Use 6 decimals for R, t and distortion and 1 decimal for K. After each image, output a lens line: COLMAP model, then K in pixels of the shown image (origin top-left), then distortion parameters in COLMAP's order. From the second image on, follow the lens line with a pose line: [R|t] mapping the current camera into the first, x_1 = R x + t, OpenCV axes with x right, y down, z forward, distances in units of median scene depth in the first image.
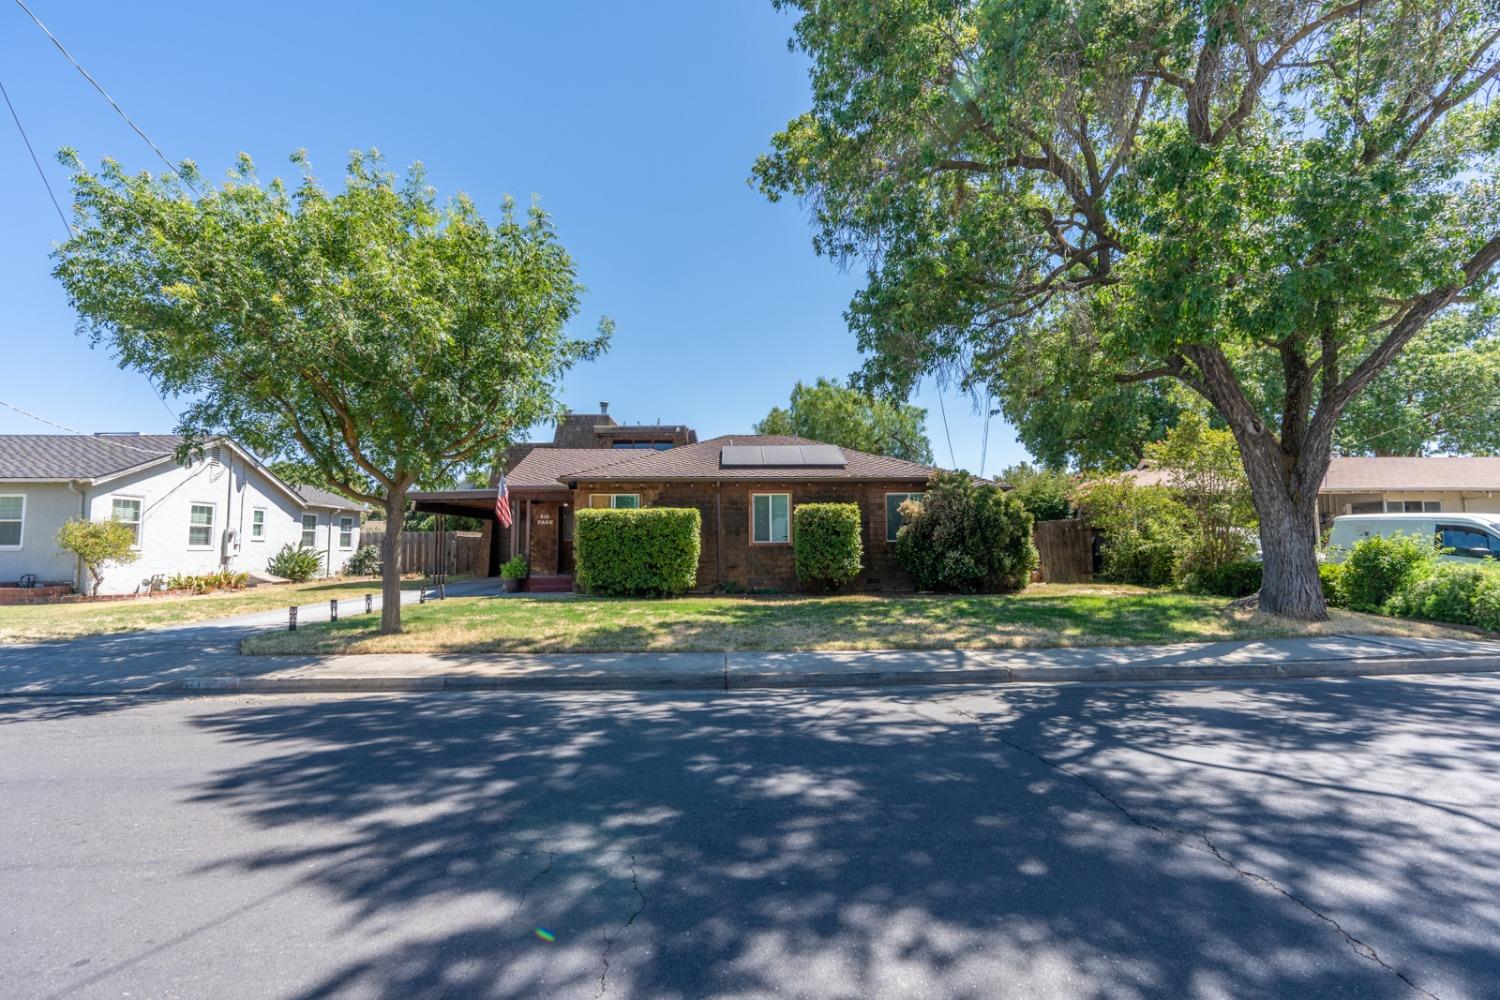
lens RADIAL K [[685.4, 0, 753.3], [0, 685.4, 495.8], [0, 0, 1]] dist [-0.007983, 0.001447]
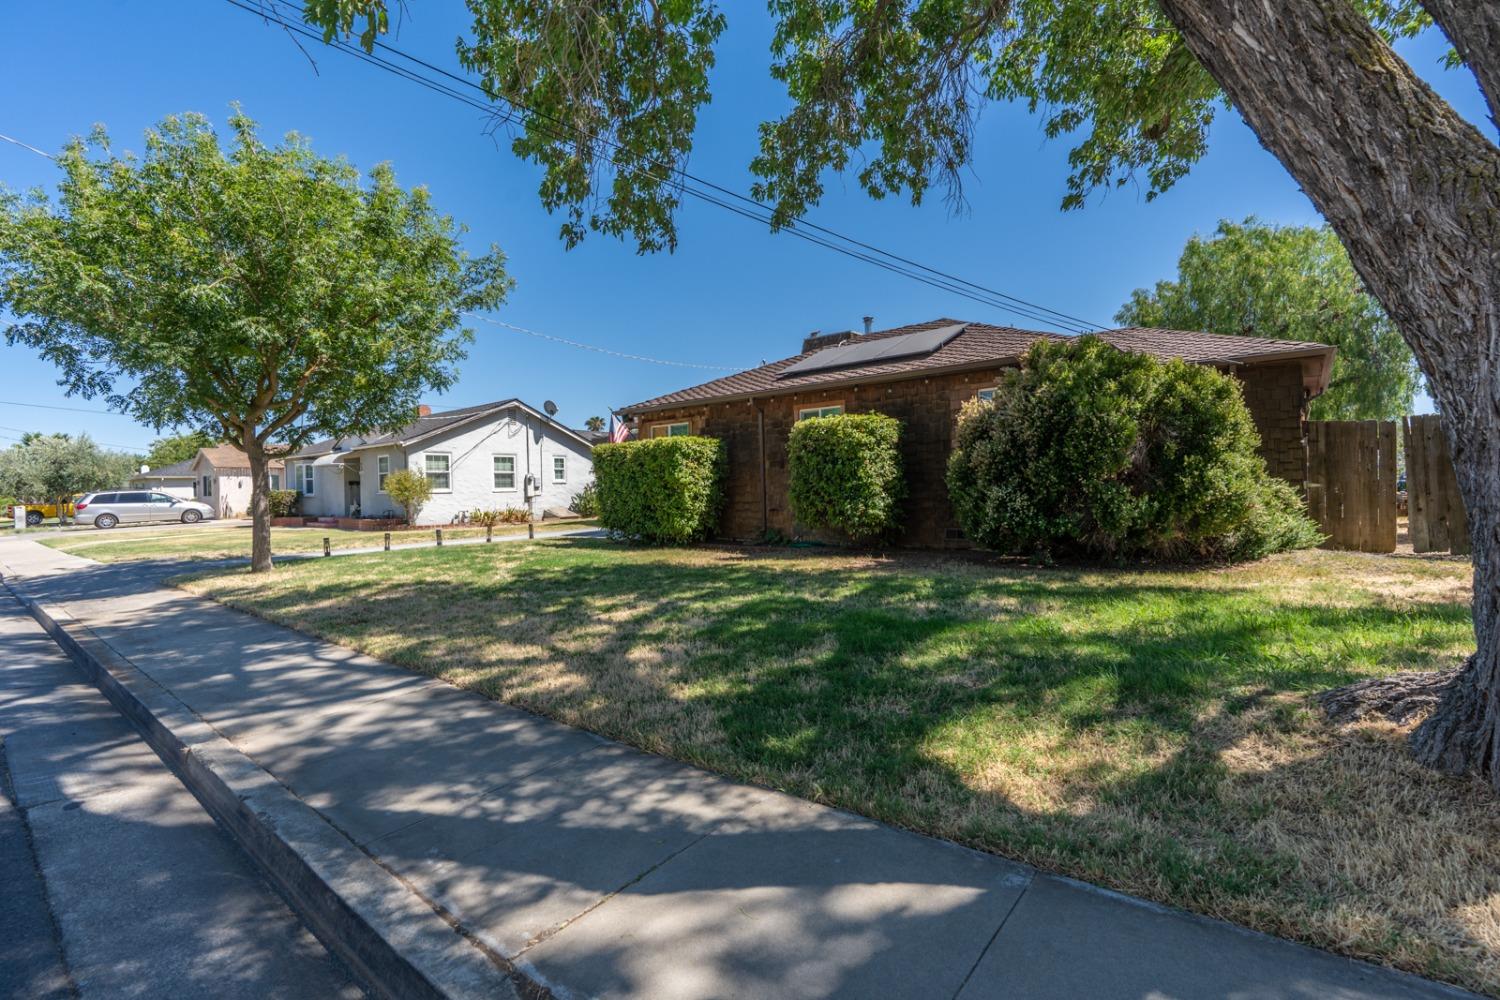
lens RADIAL K [[686.0, 0, 750.0], [0, 686.0, 500.0], [0, 0, 1]] dist [-0.010365, 0.001116]
pose [[0.750644, -0.000497, -0.660706, 0.416350], [0.068289, 0.994702, 0.076836, 0.030914], [0.657168, -0.102795, 0.746702, 0.378640]]
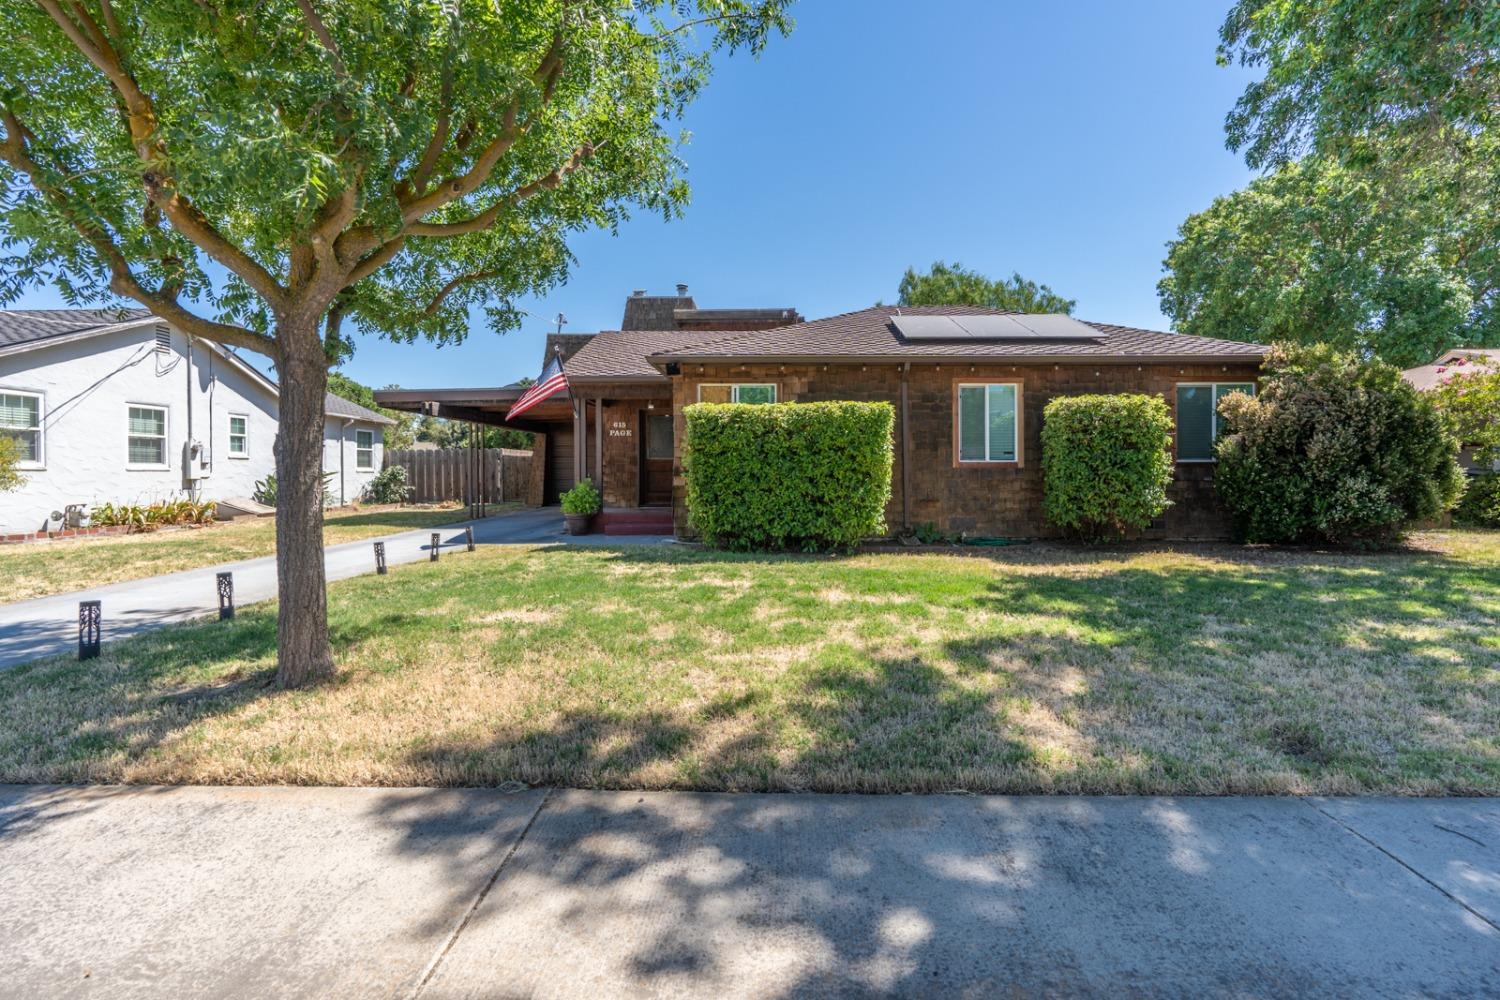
lens RADIAL K [[686.9, 0, 770.2], [0, 686.9, 484.1], [0, 0, 1]] dist [-0.005685, 0.000462]
pose [[0.998876, 0.006541, -0.046937, -0.132779], [-0.002135, 0.995634, 0.093317, 0.028094], [0.047343, -0.093112, 0.994529, 0.342910]]
